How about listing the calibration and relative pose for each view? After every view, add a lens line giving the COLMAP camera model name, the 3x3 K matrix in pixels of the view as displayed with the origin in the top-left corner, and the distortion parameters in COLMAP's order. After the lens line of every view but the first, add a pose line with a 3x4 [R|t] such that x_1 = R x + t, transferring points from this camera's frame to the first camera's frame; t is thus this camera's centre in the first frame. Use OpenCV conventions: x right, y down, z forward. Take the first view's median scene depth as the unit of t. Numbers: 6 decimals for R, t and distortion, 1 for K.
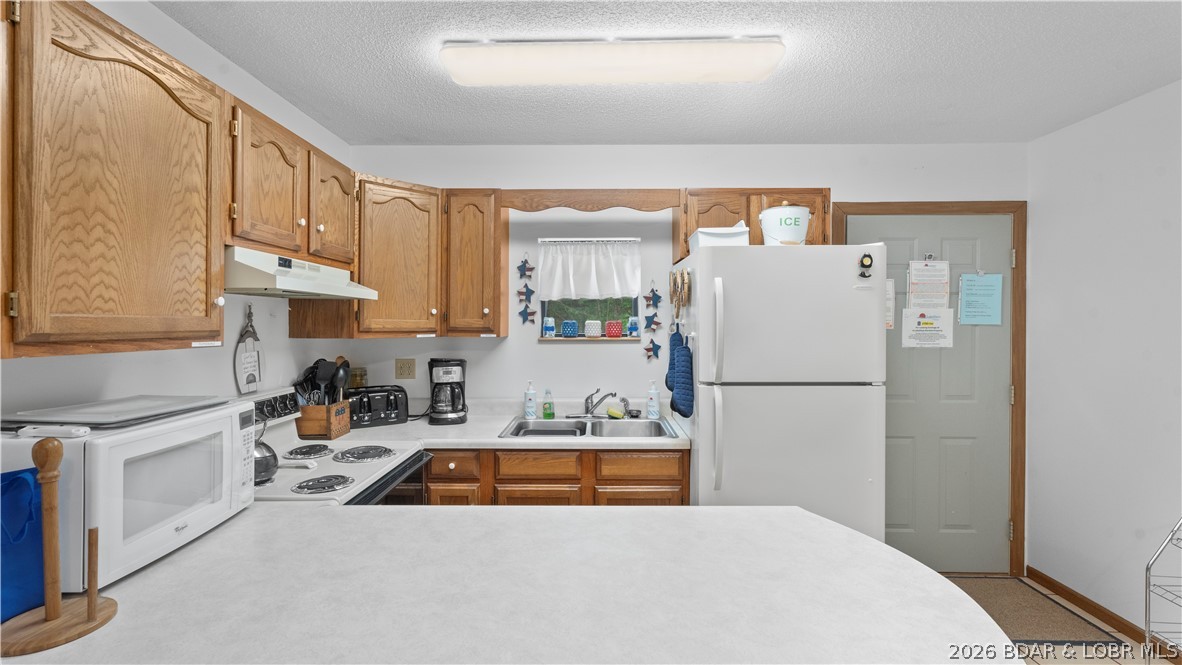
lens RADIAL K [[534.2, 0, 589.9], [0, 534.2, 326.3], [0, 0, 1]] dist [-0.011073, 0.008218]
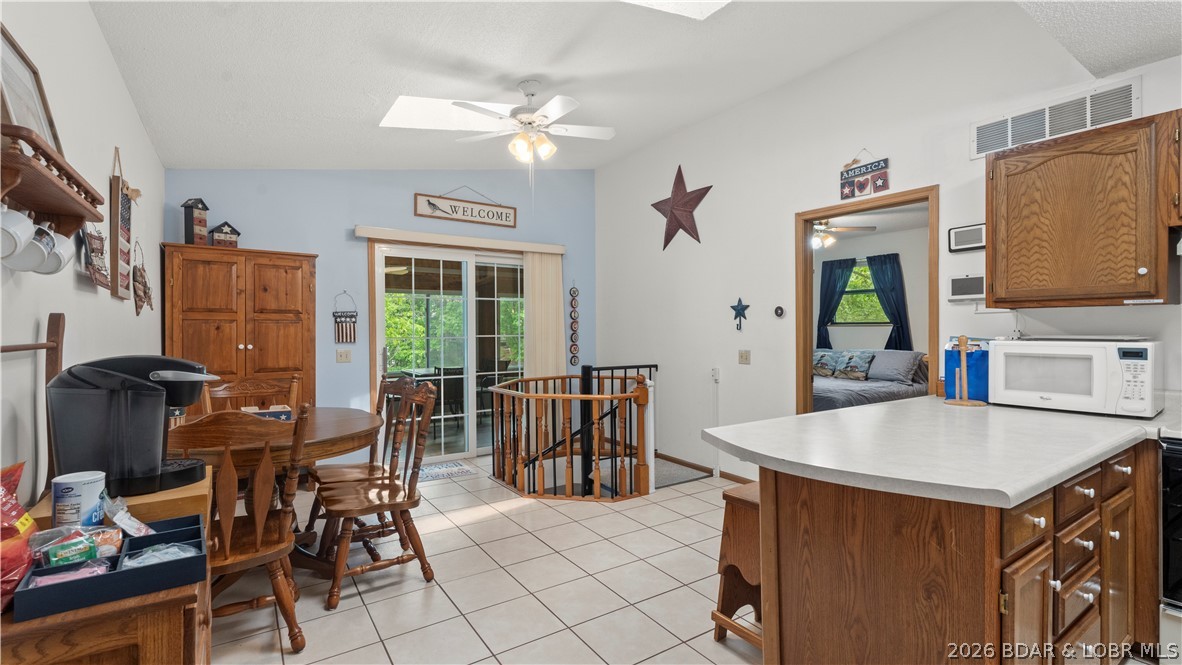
lens RADIAL K [[521.1, 0, 586.9], [0, 521.1, 329.6], [0, 0, 1]] dist [-0.010122, 0.007897]
pose [[-0.820287, -0.001354, -0.571951, 0.727831], [-0.001964, 0.999998, 0.000451, 0.061544], [0.571949, 0.001493, -0.820288, 0.713239]]
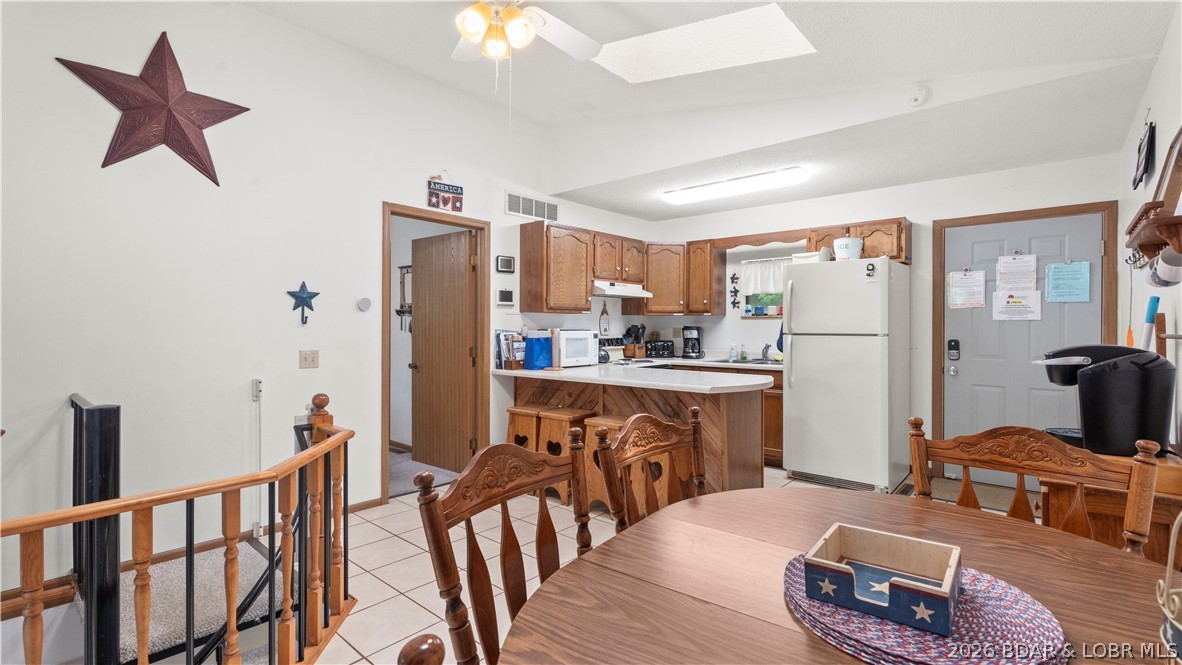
lens RADIAL K [[521.1, 0, 586.9], [0, 521.1, 329.6], [0, 0, 1]] dist [-0.010122, 0.007897]
pose [[0.766426, 0.006532, -0.642300, 0.717188], [-0.003326, 0.999975, 0.006201, 0.065339], [0.642325, -0.002616, 0.766428, -0.773967]]
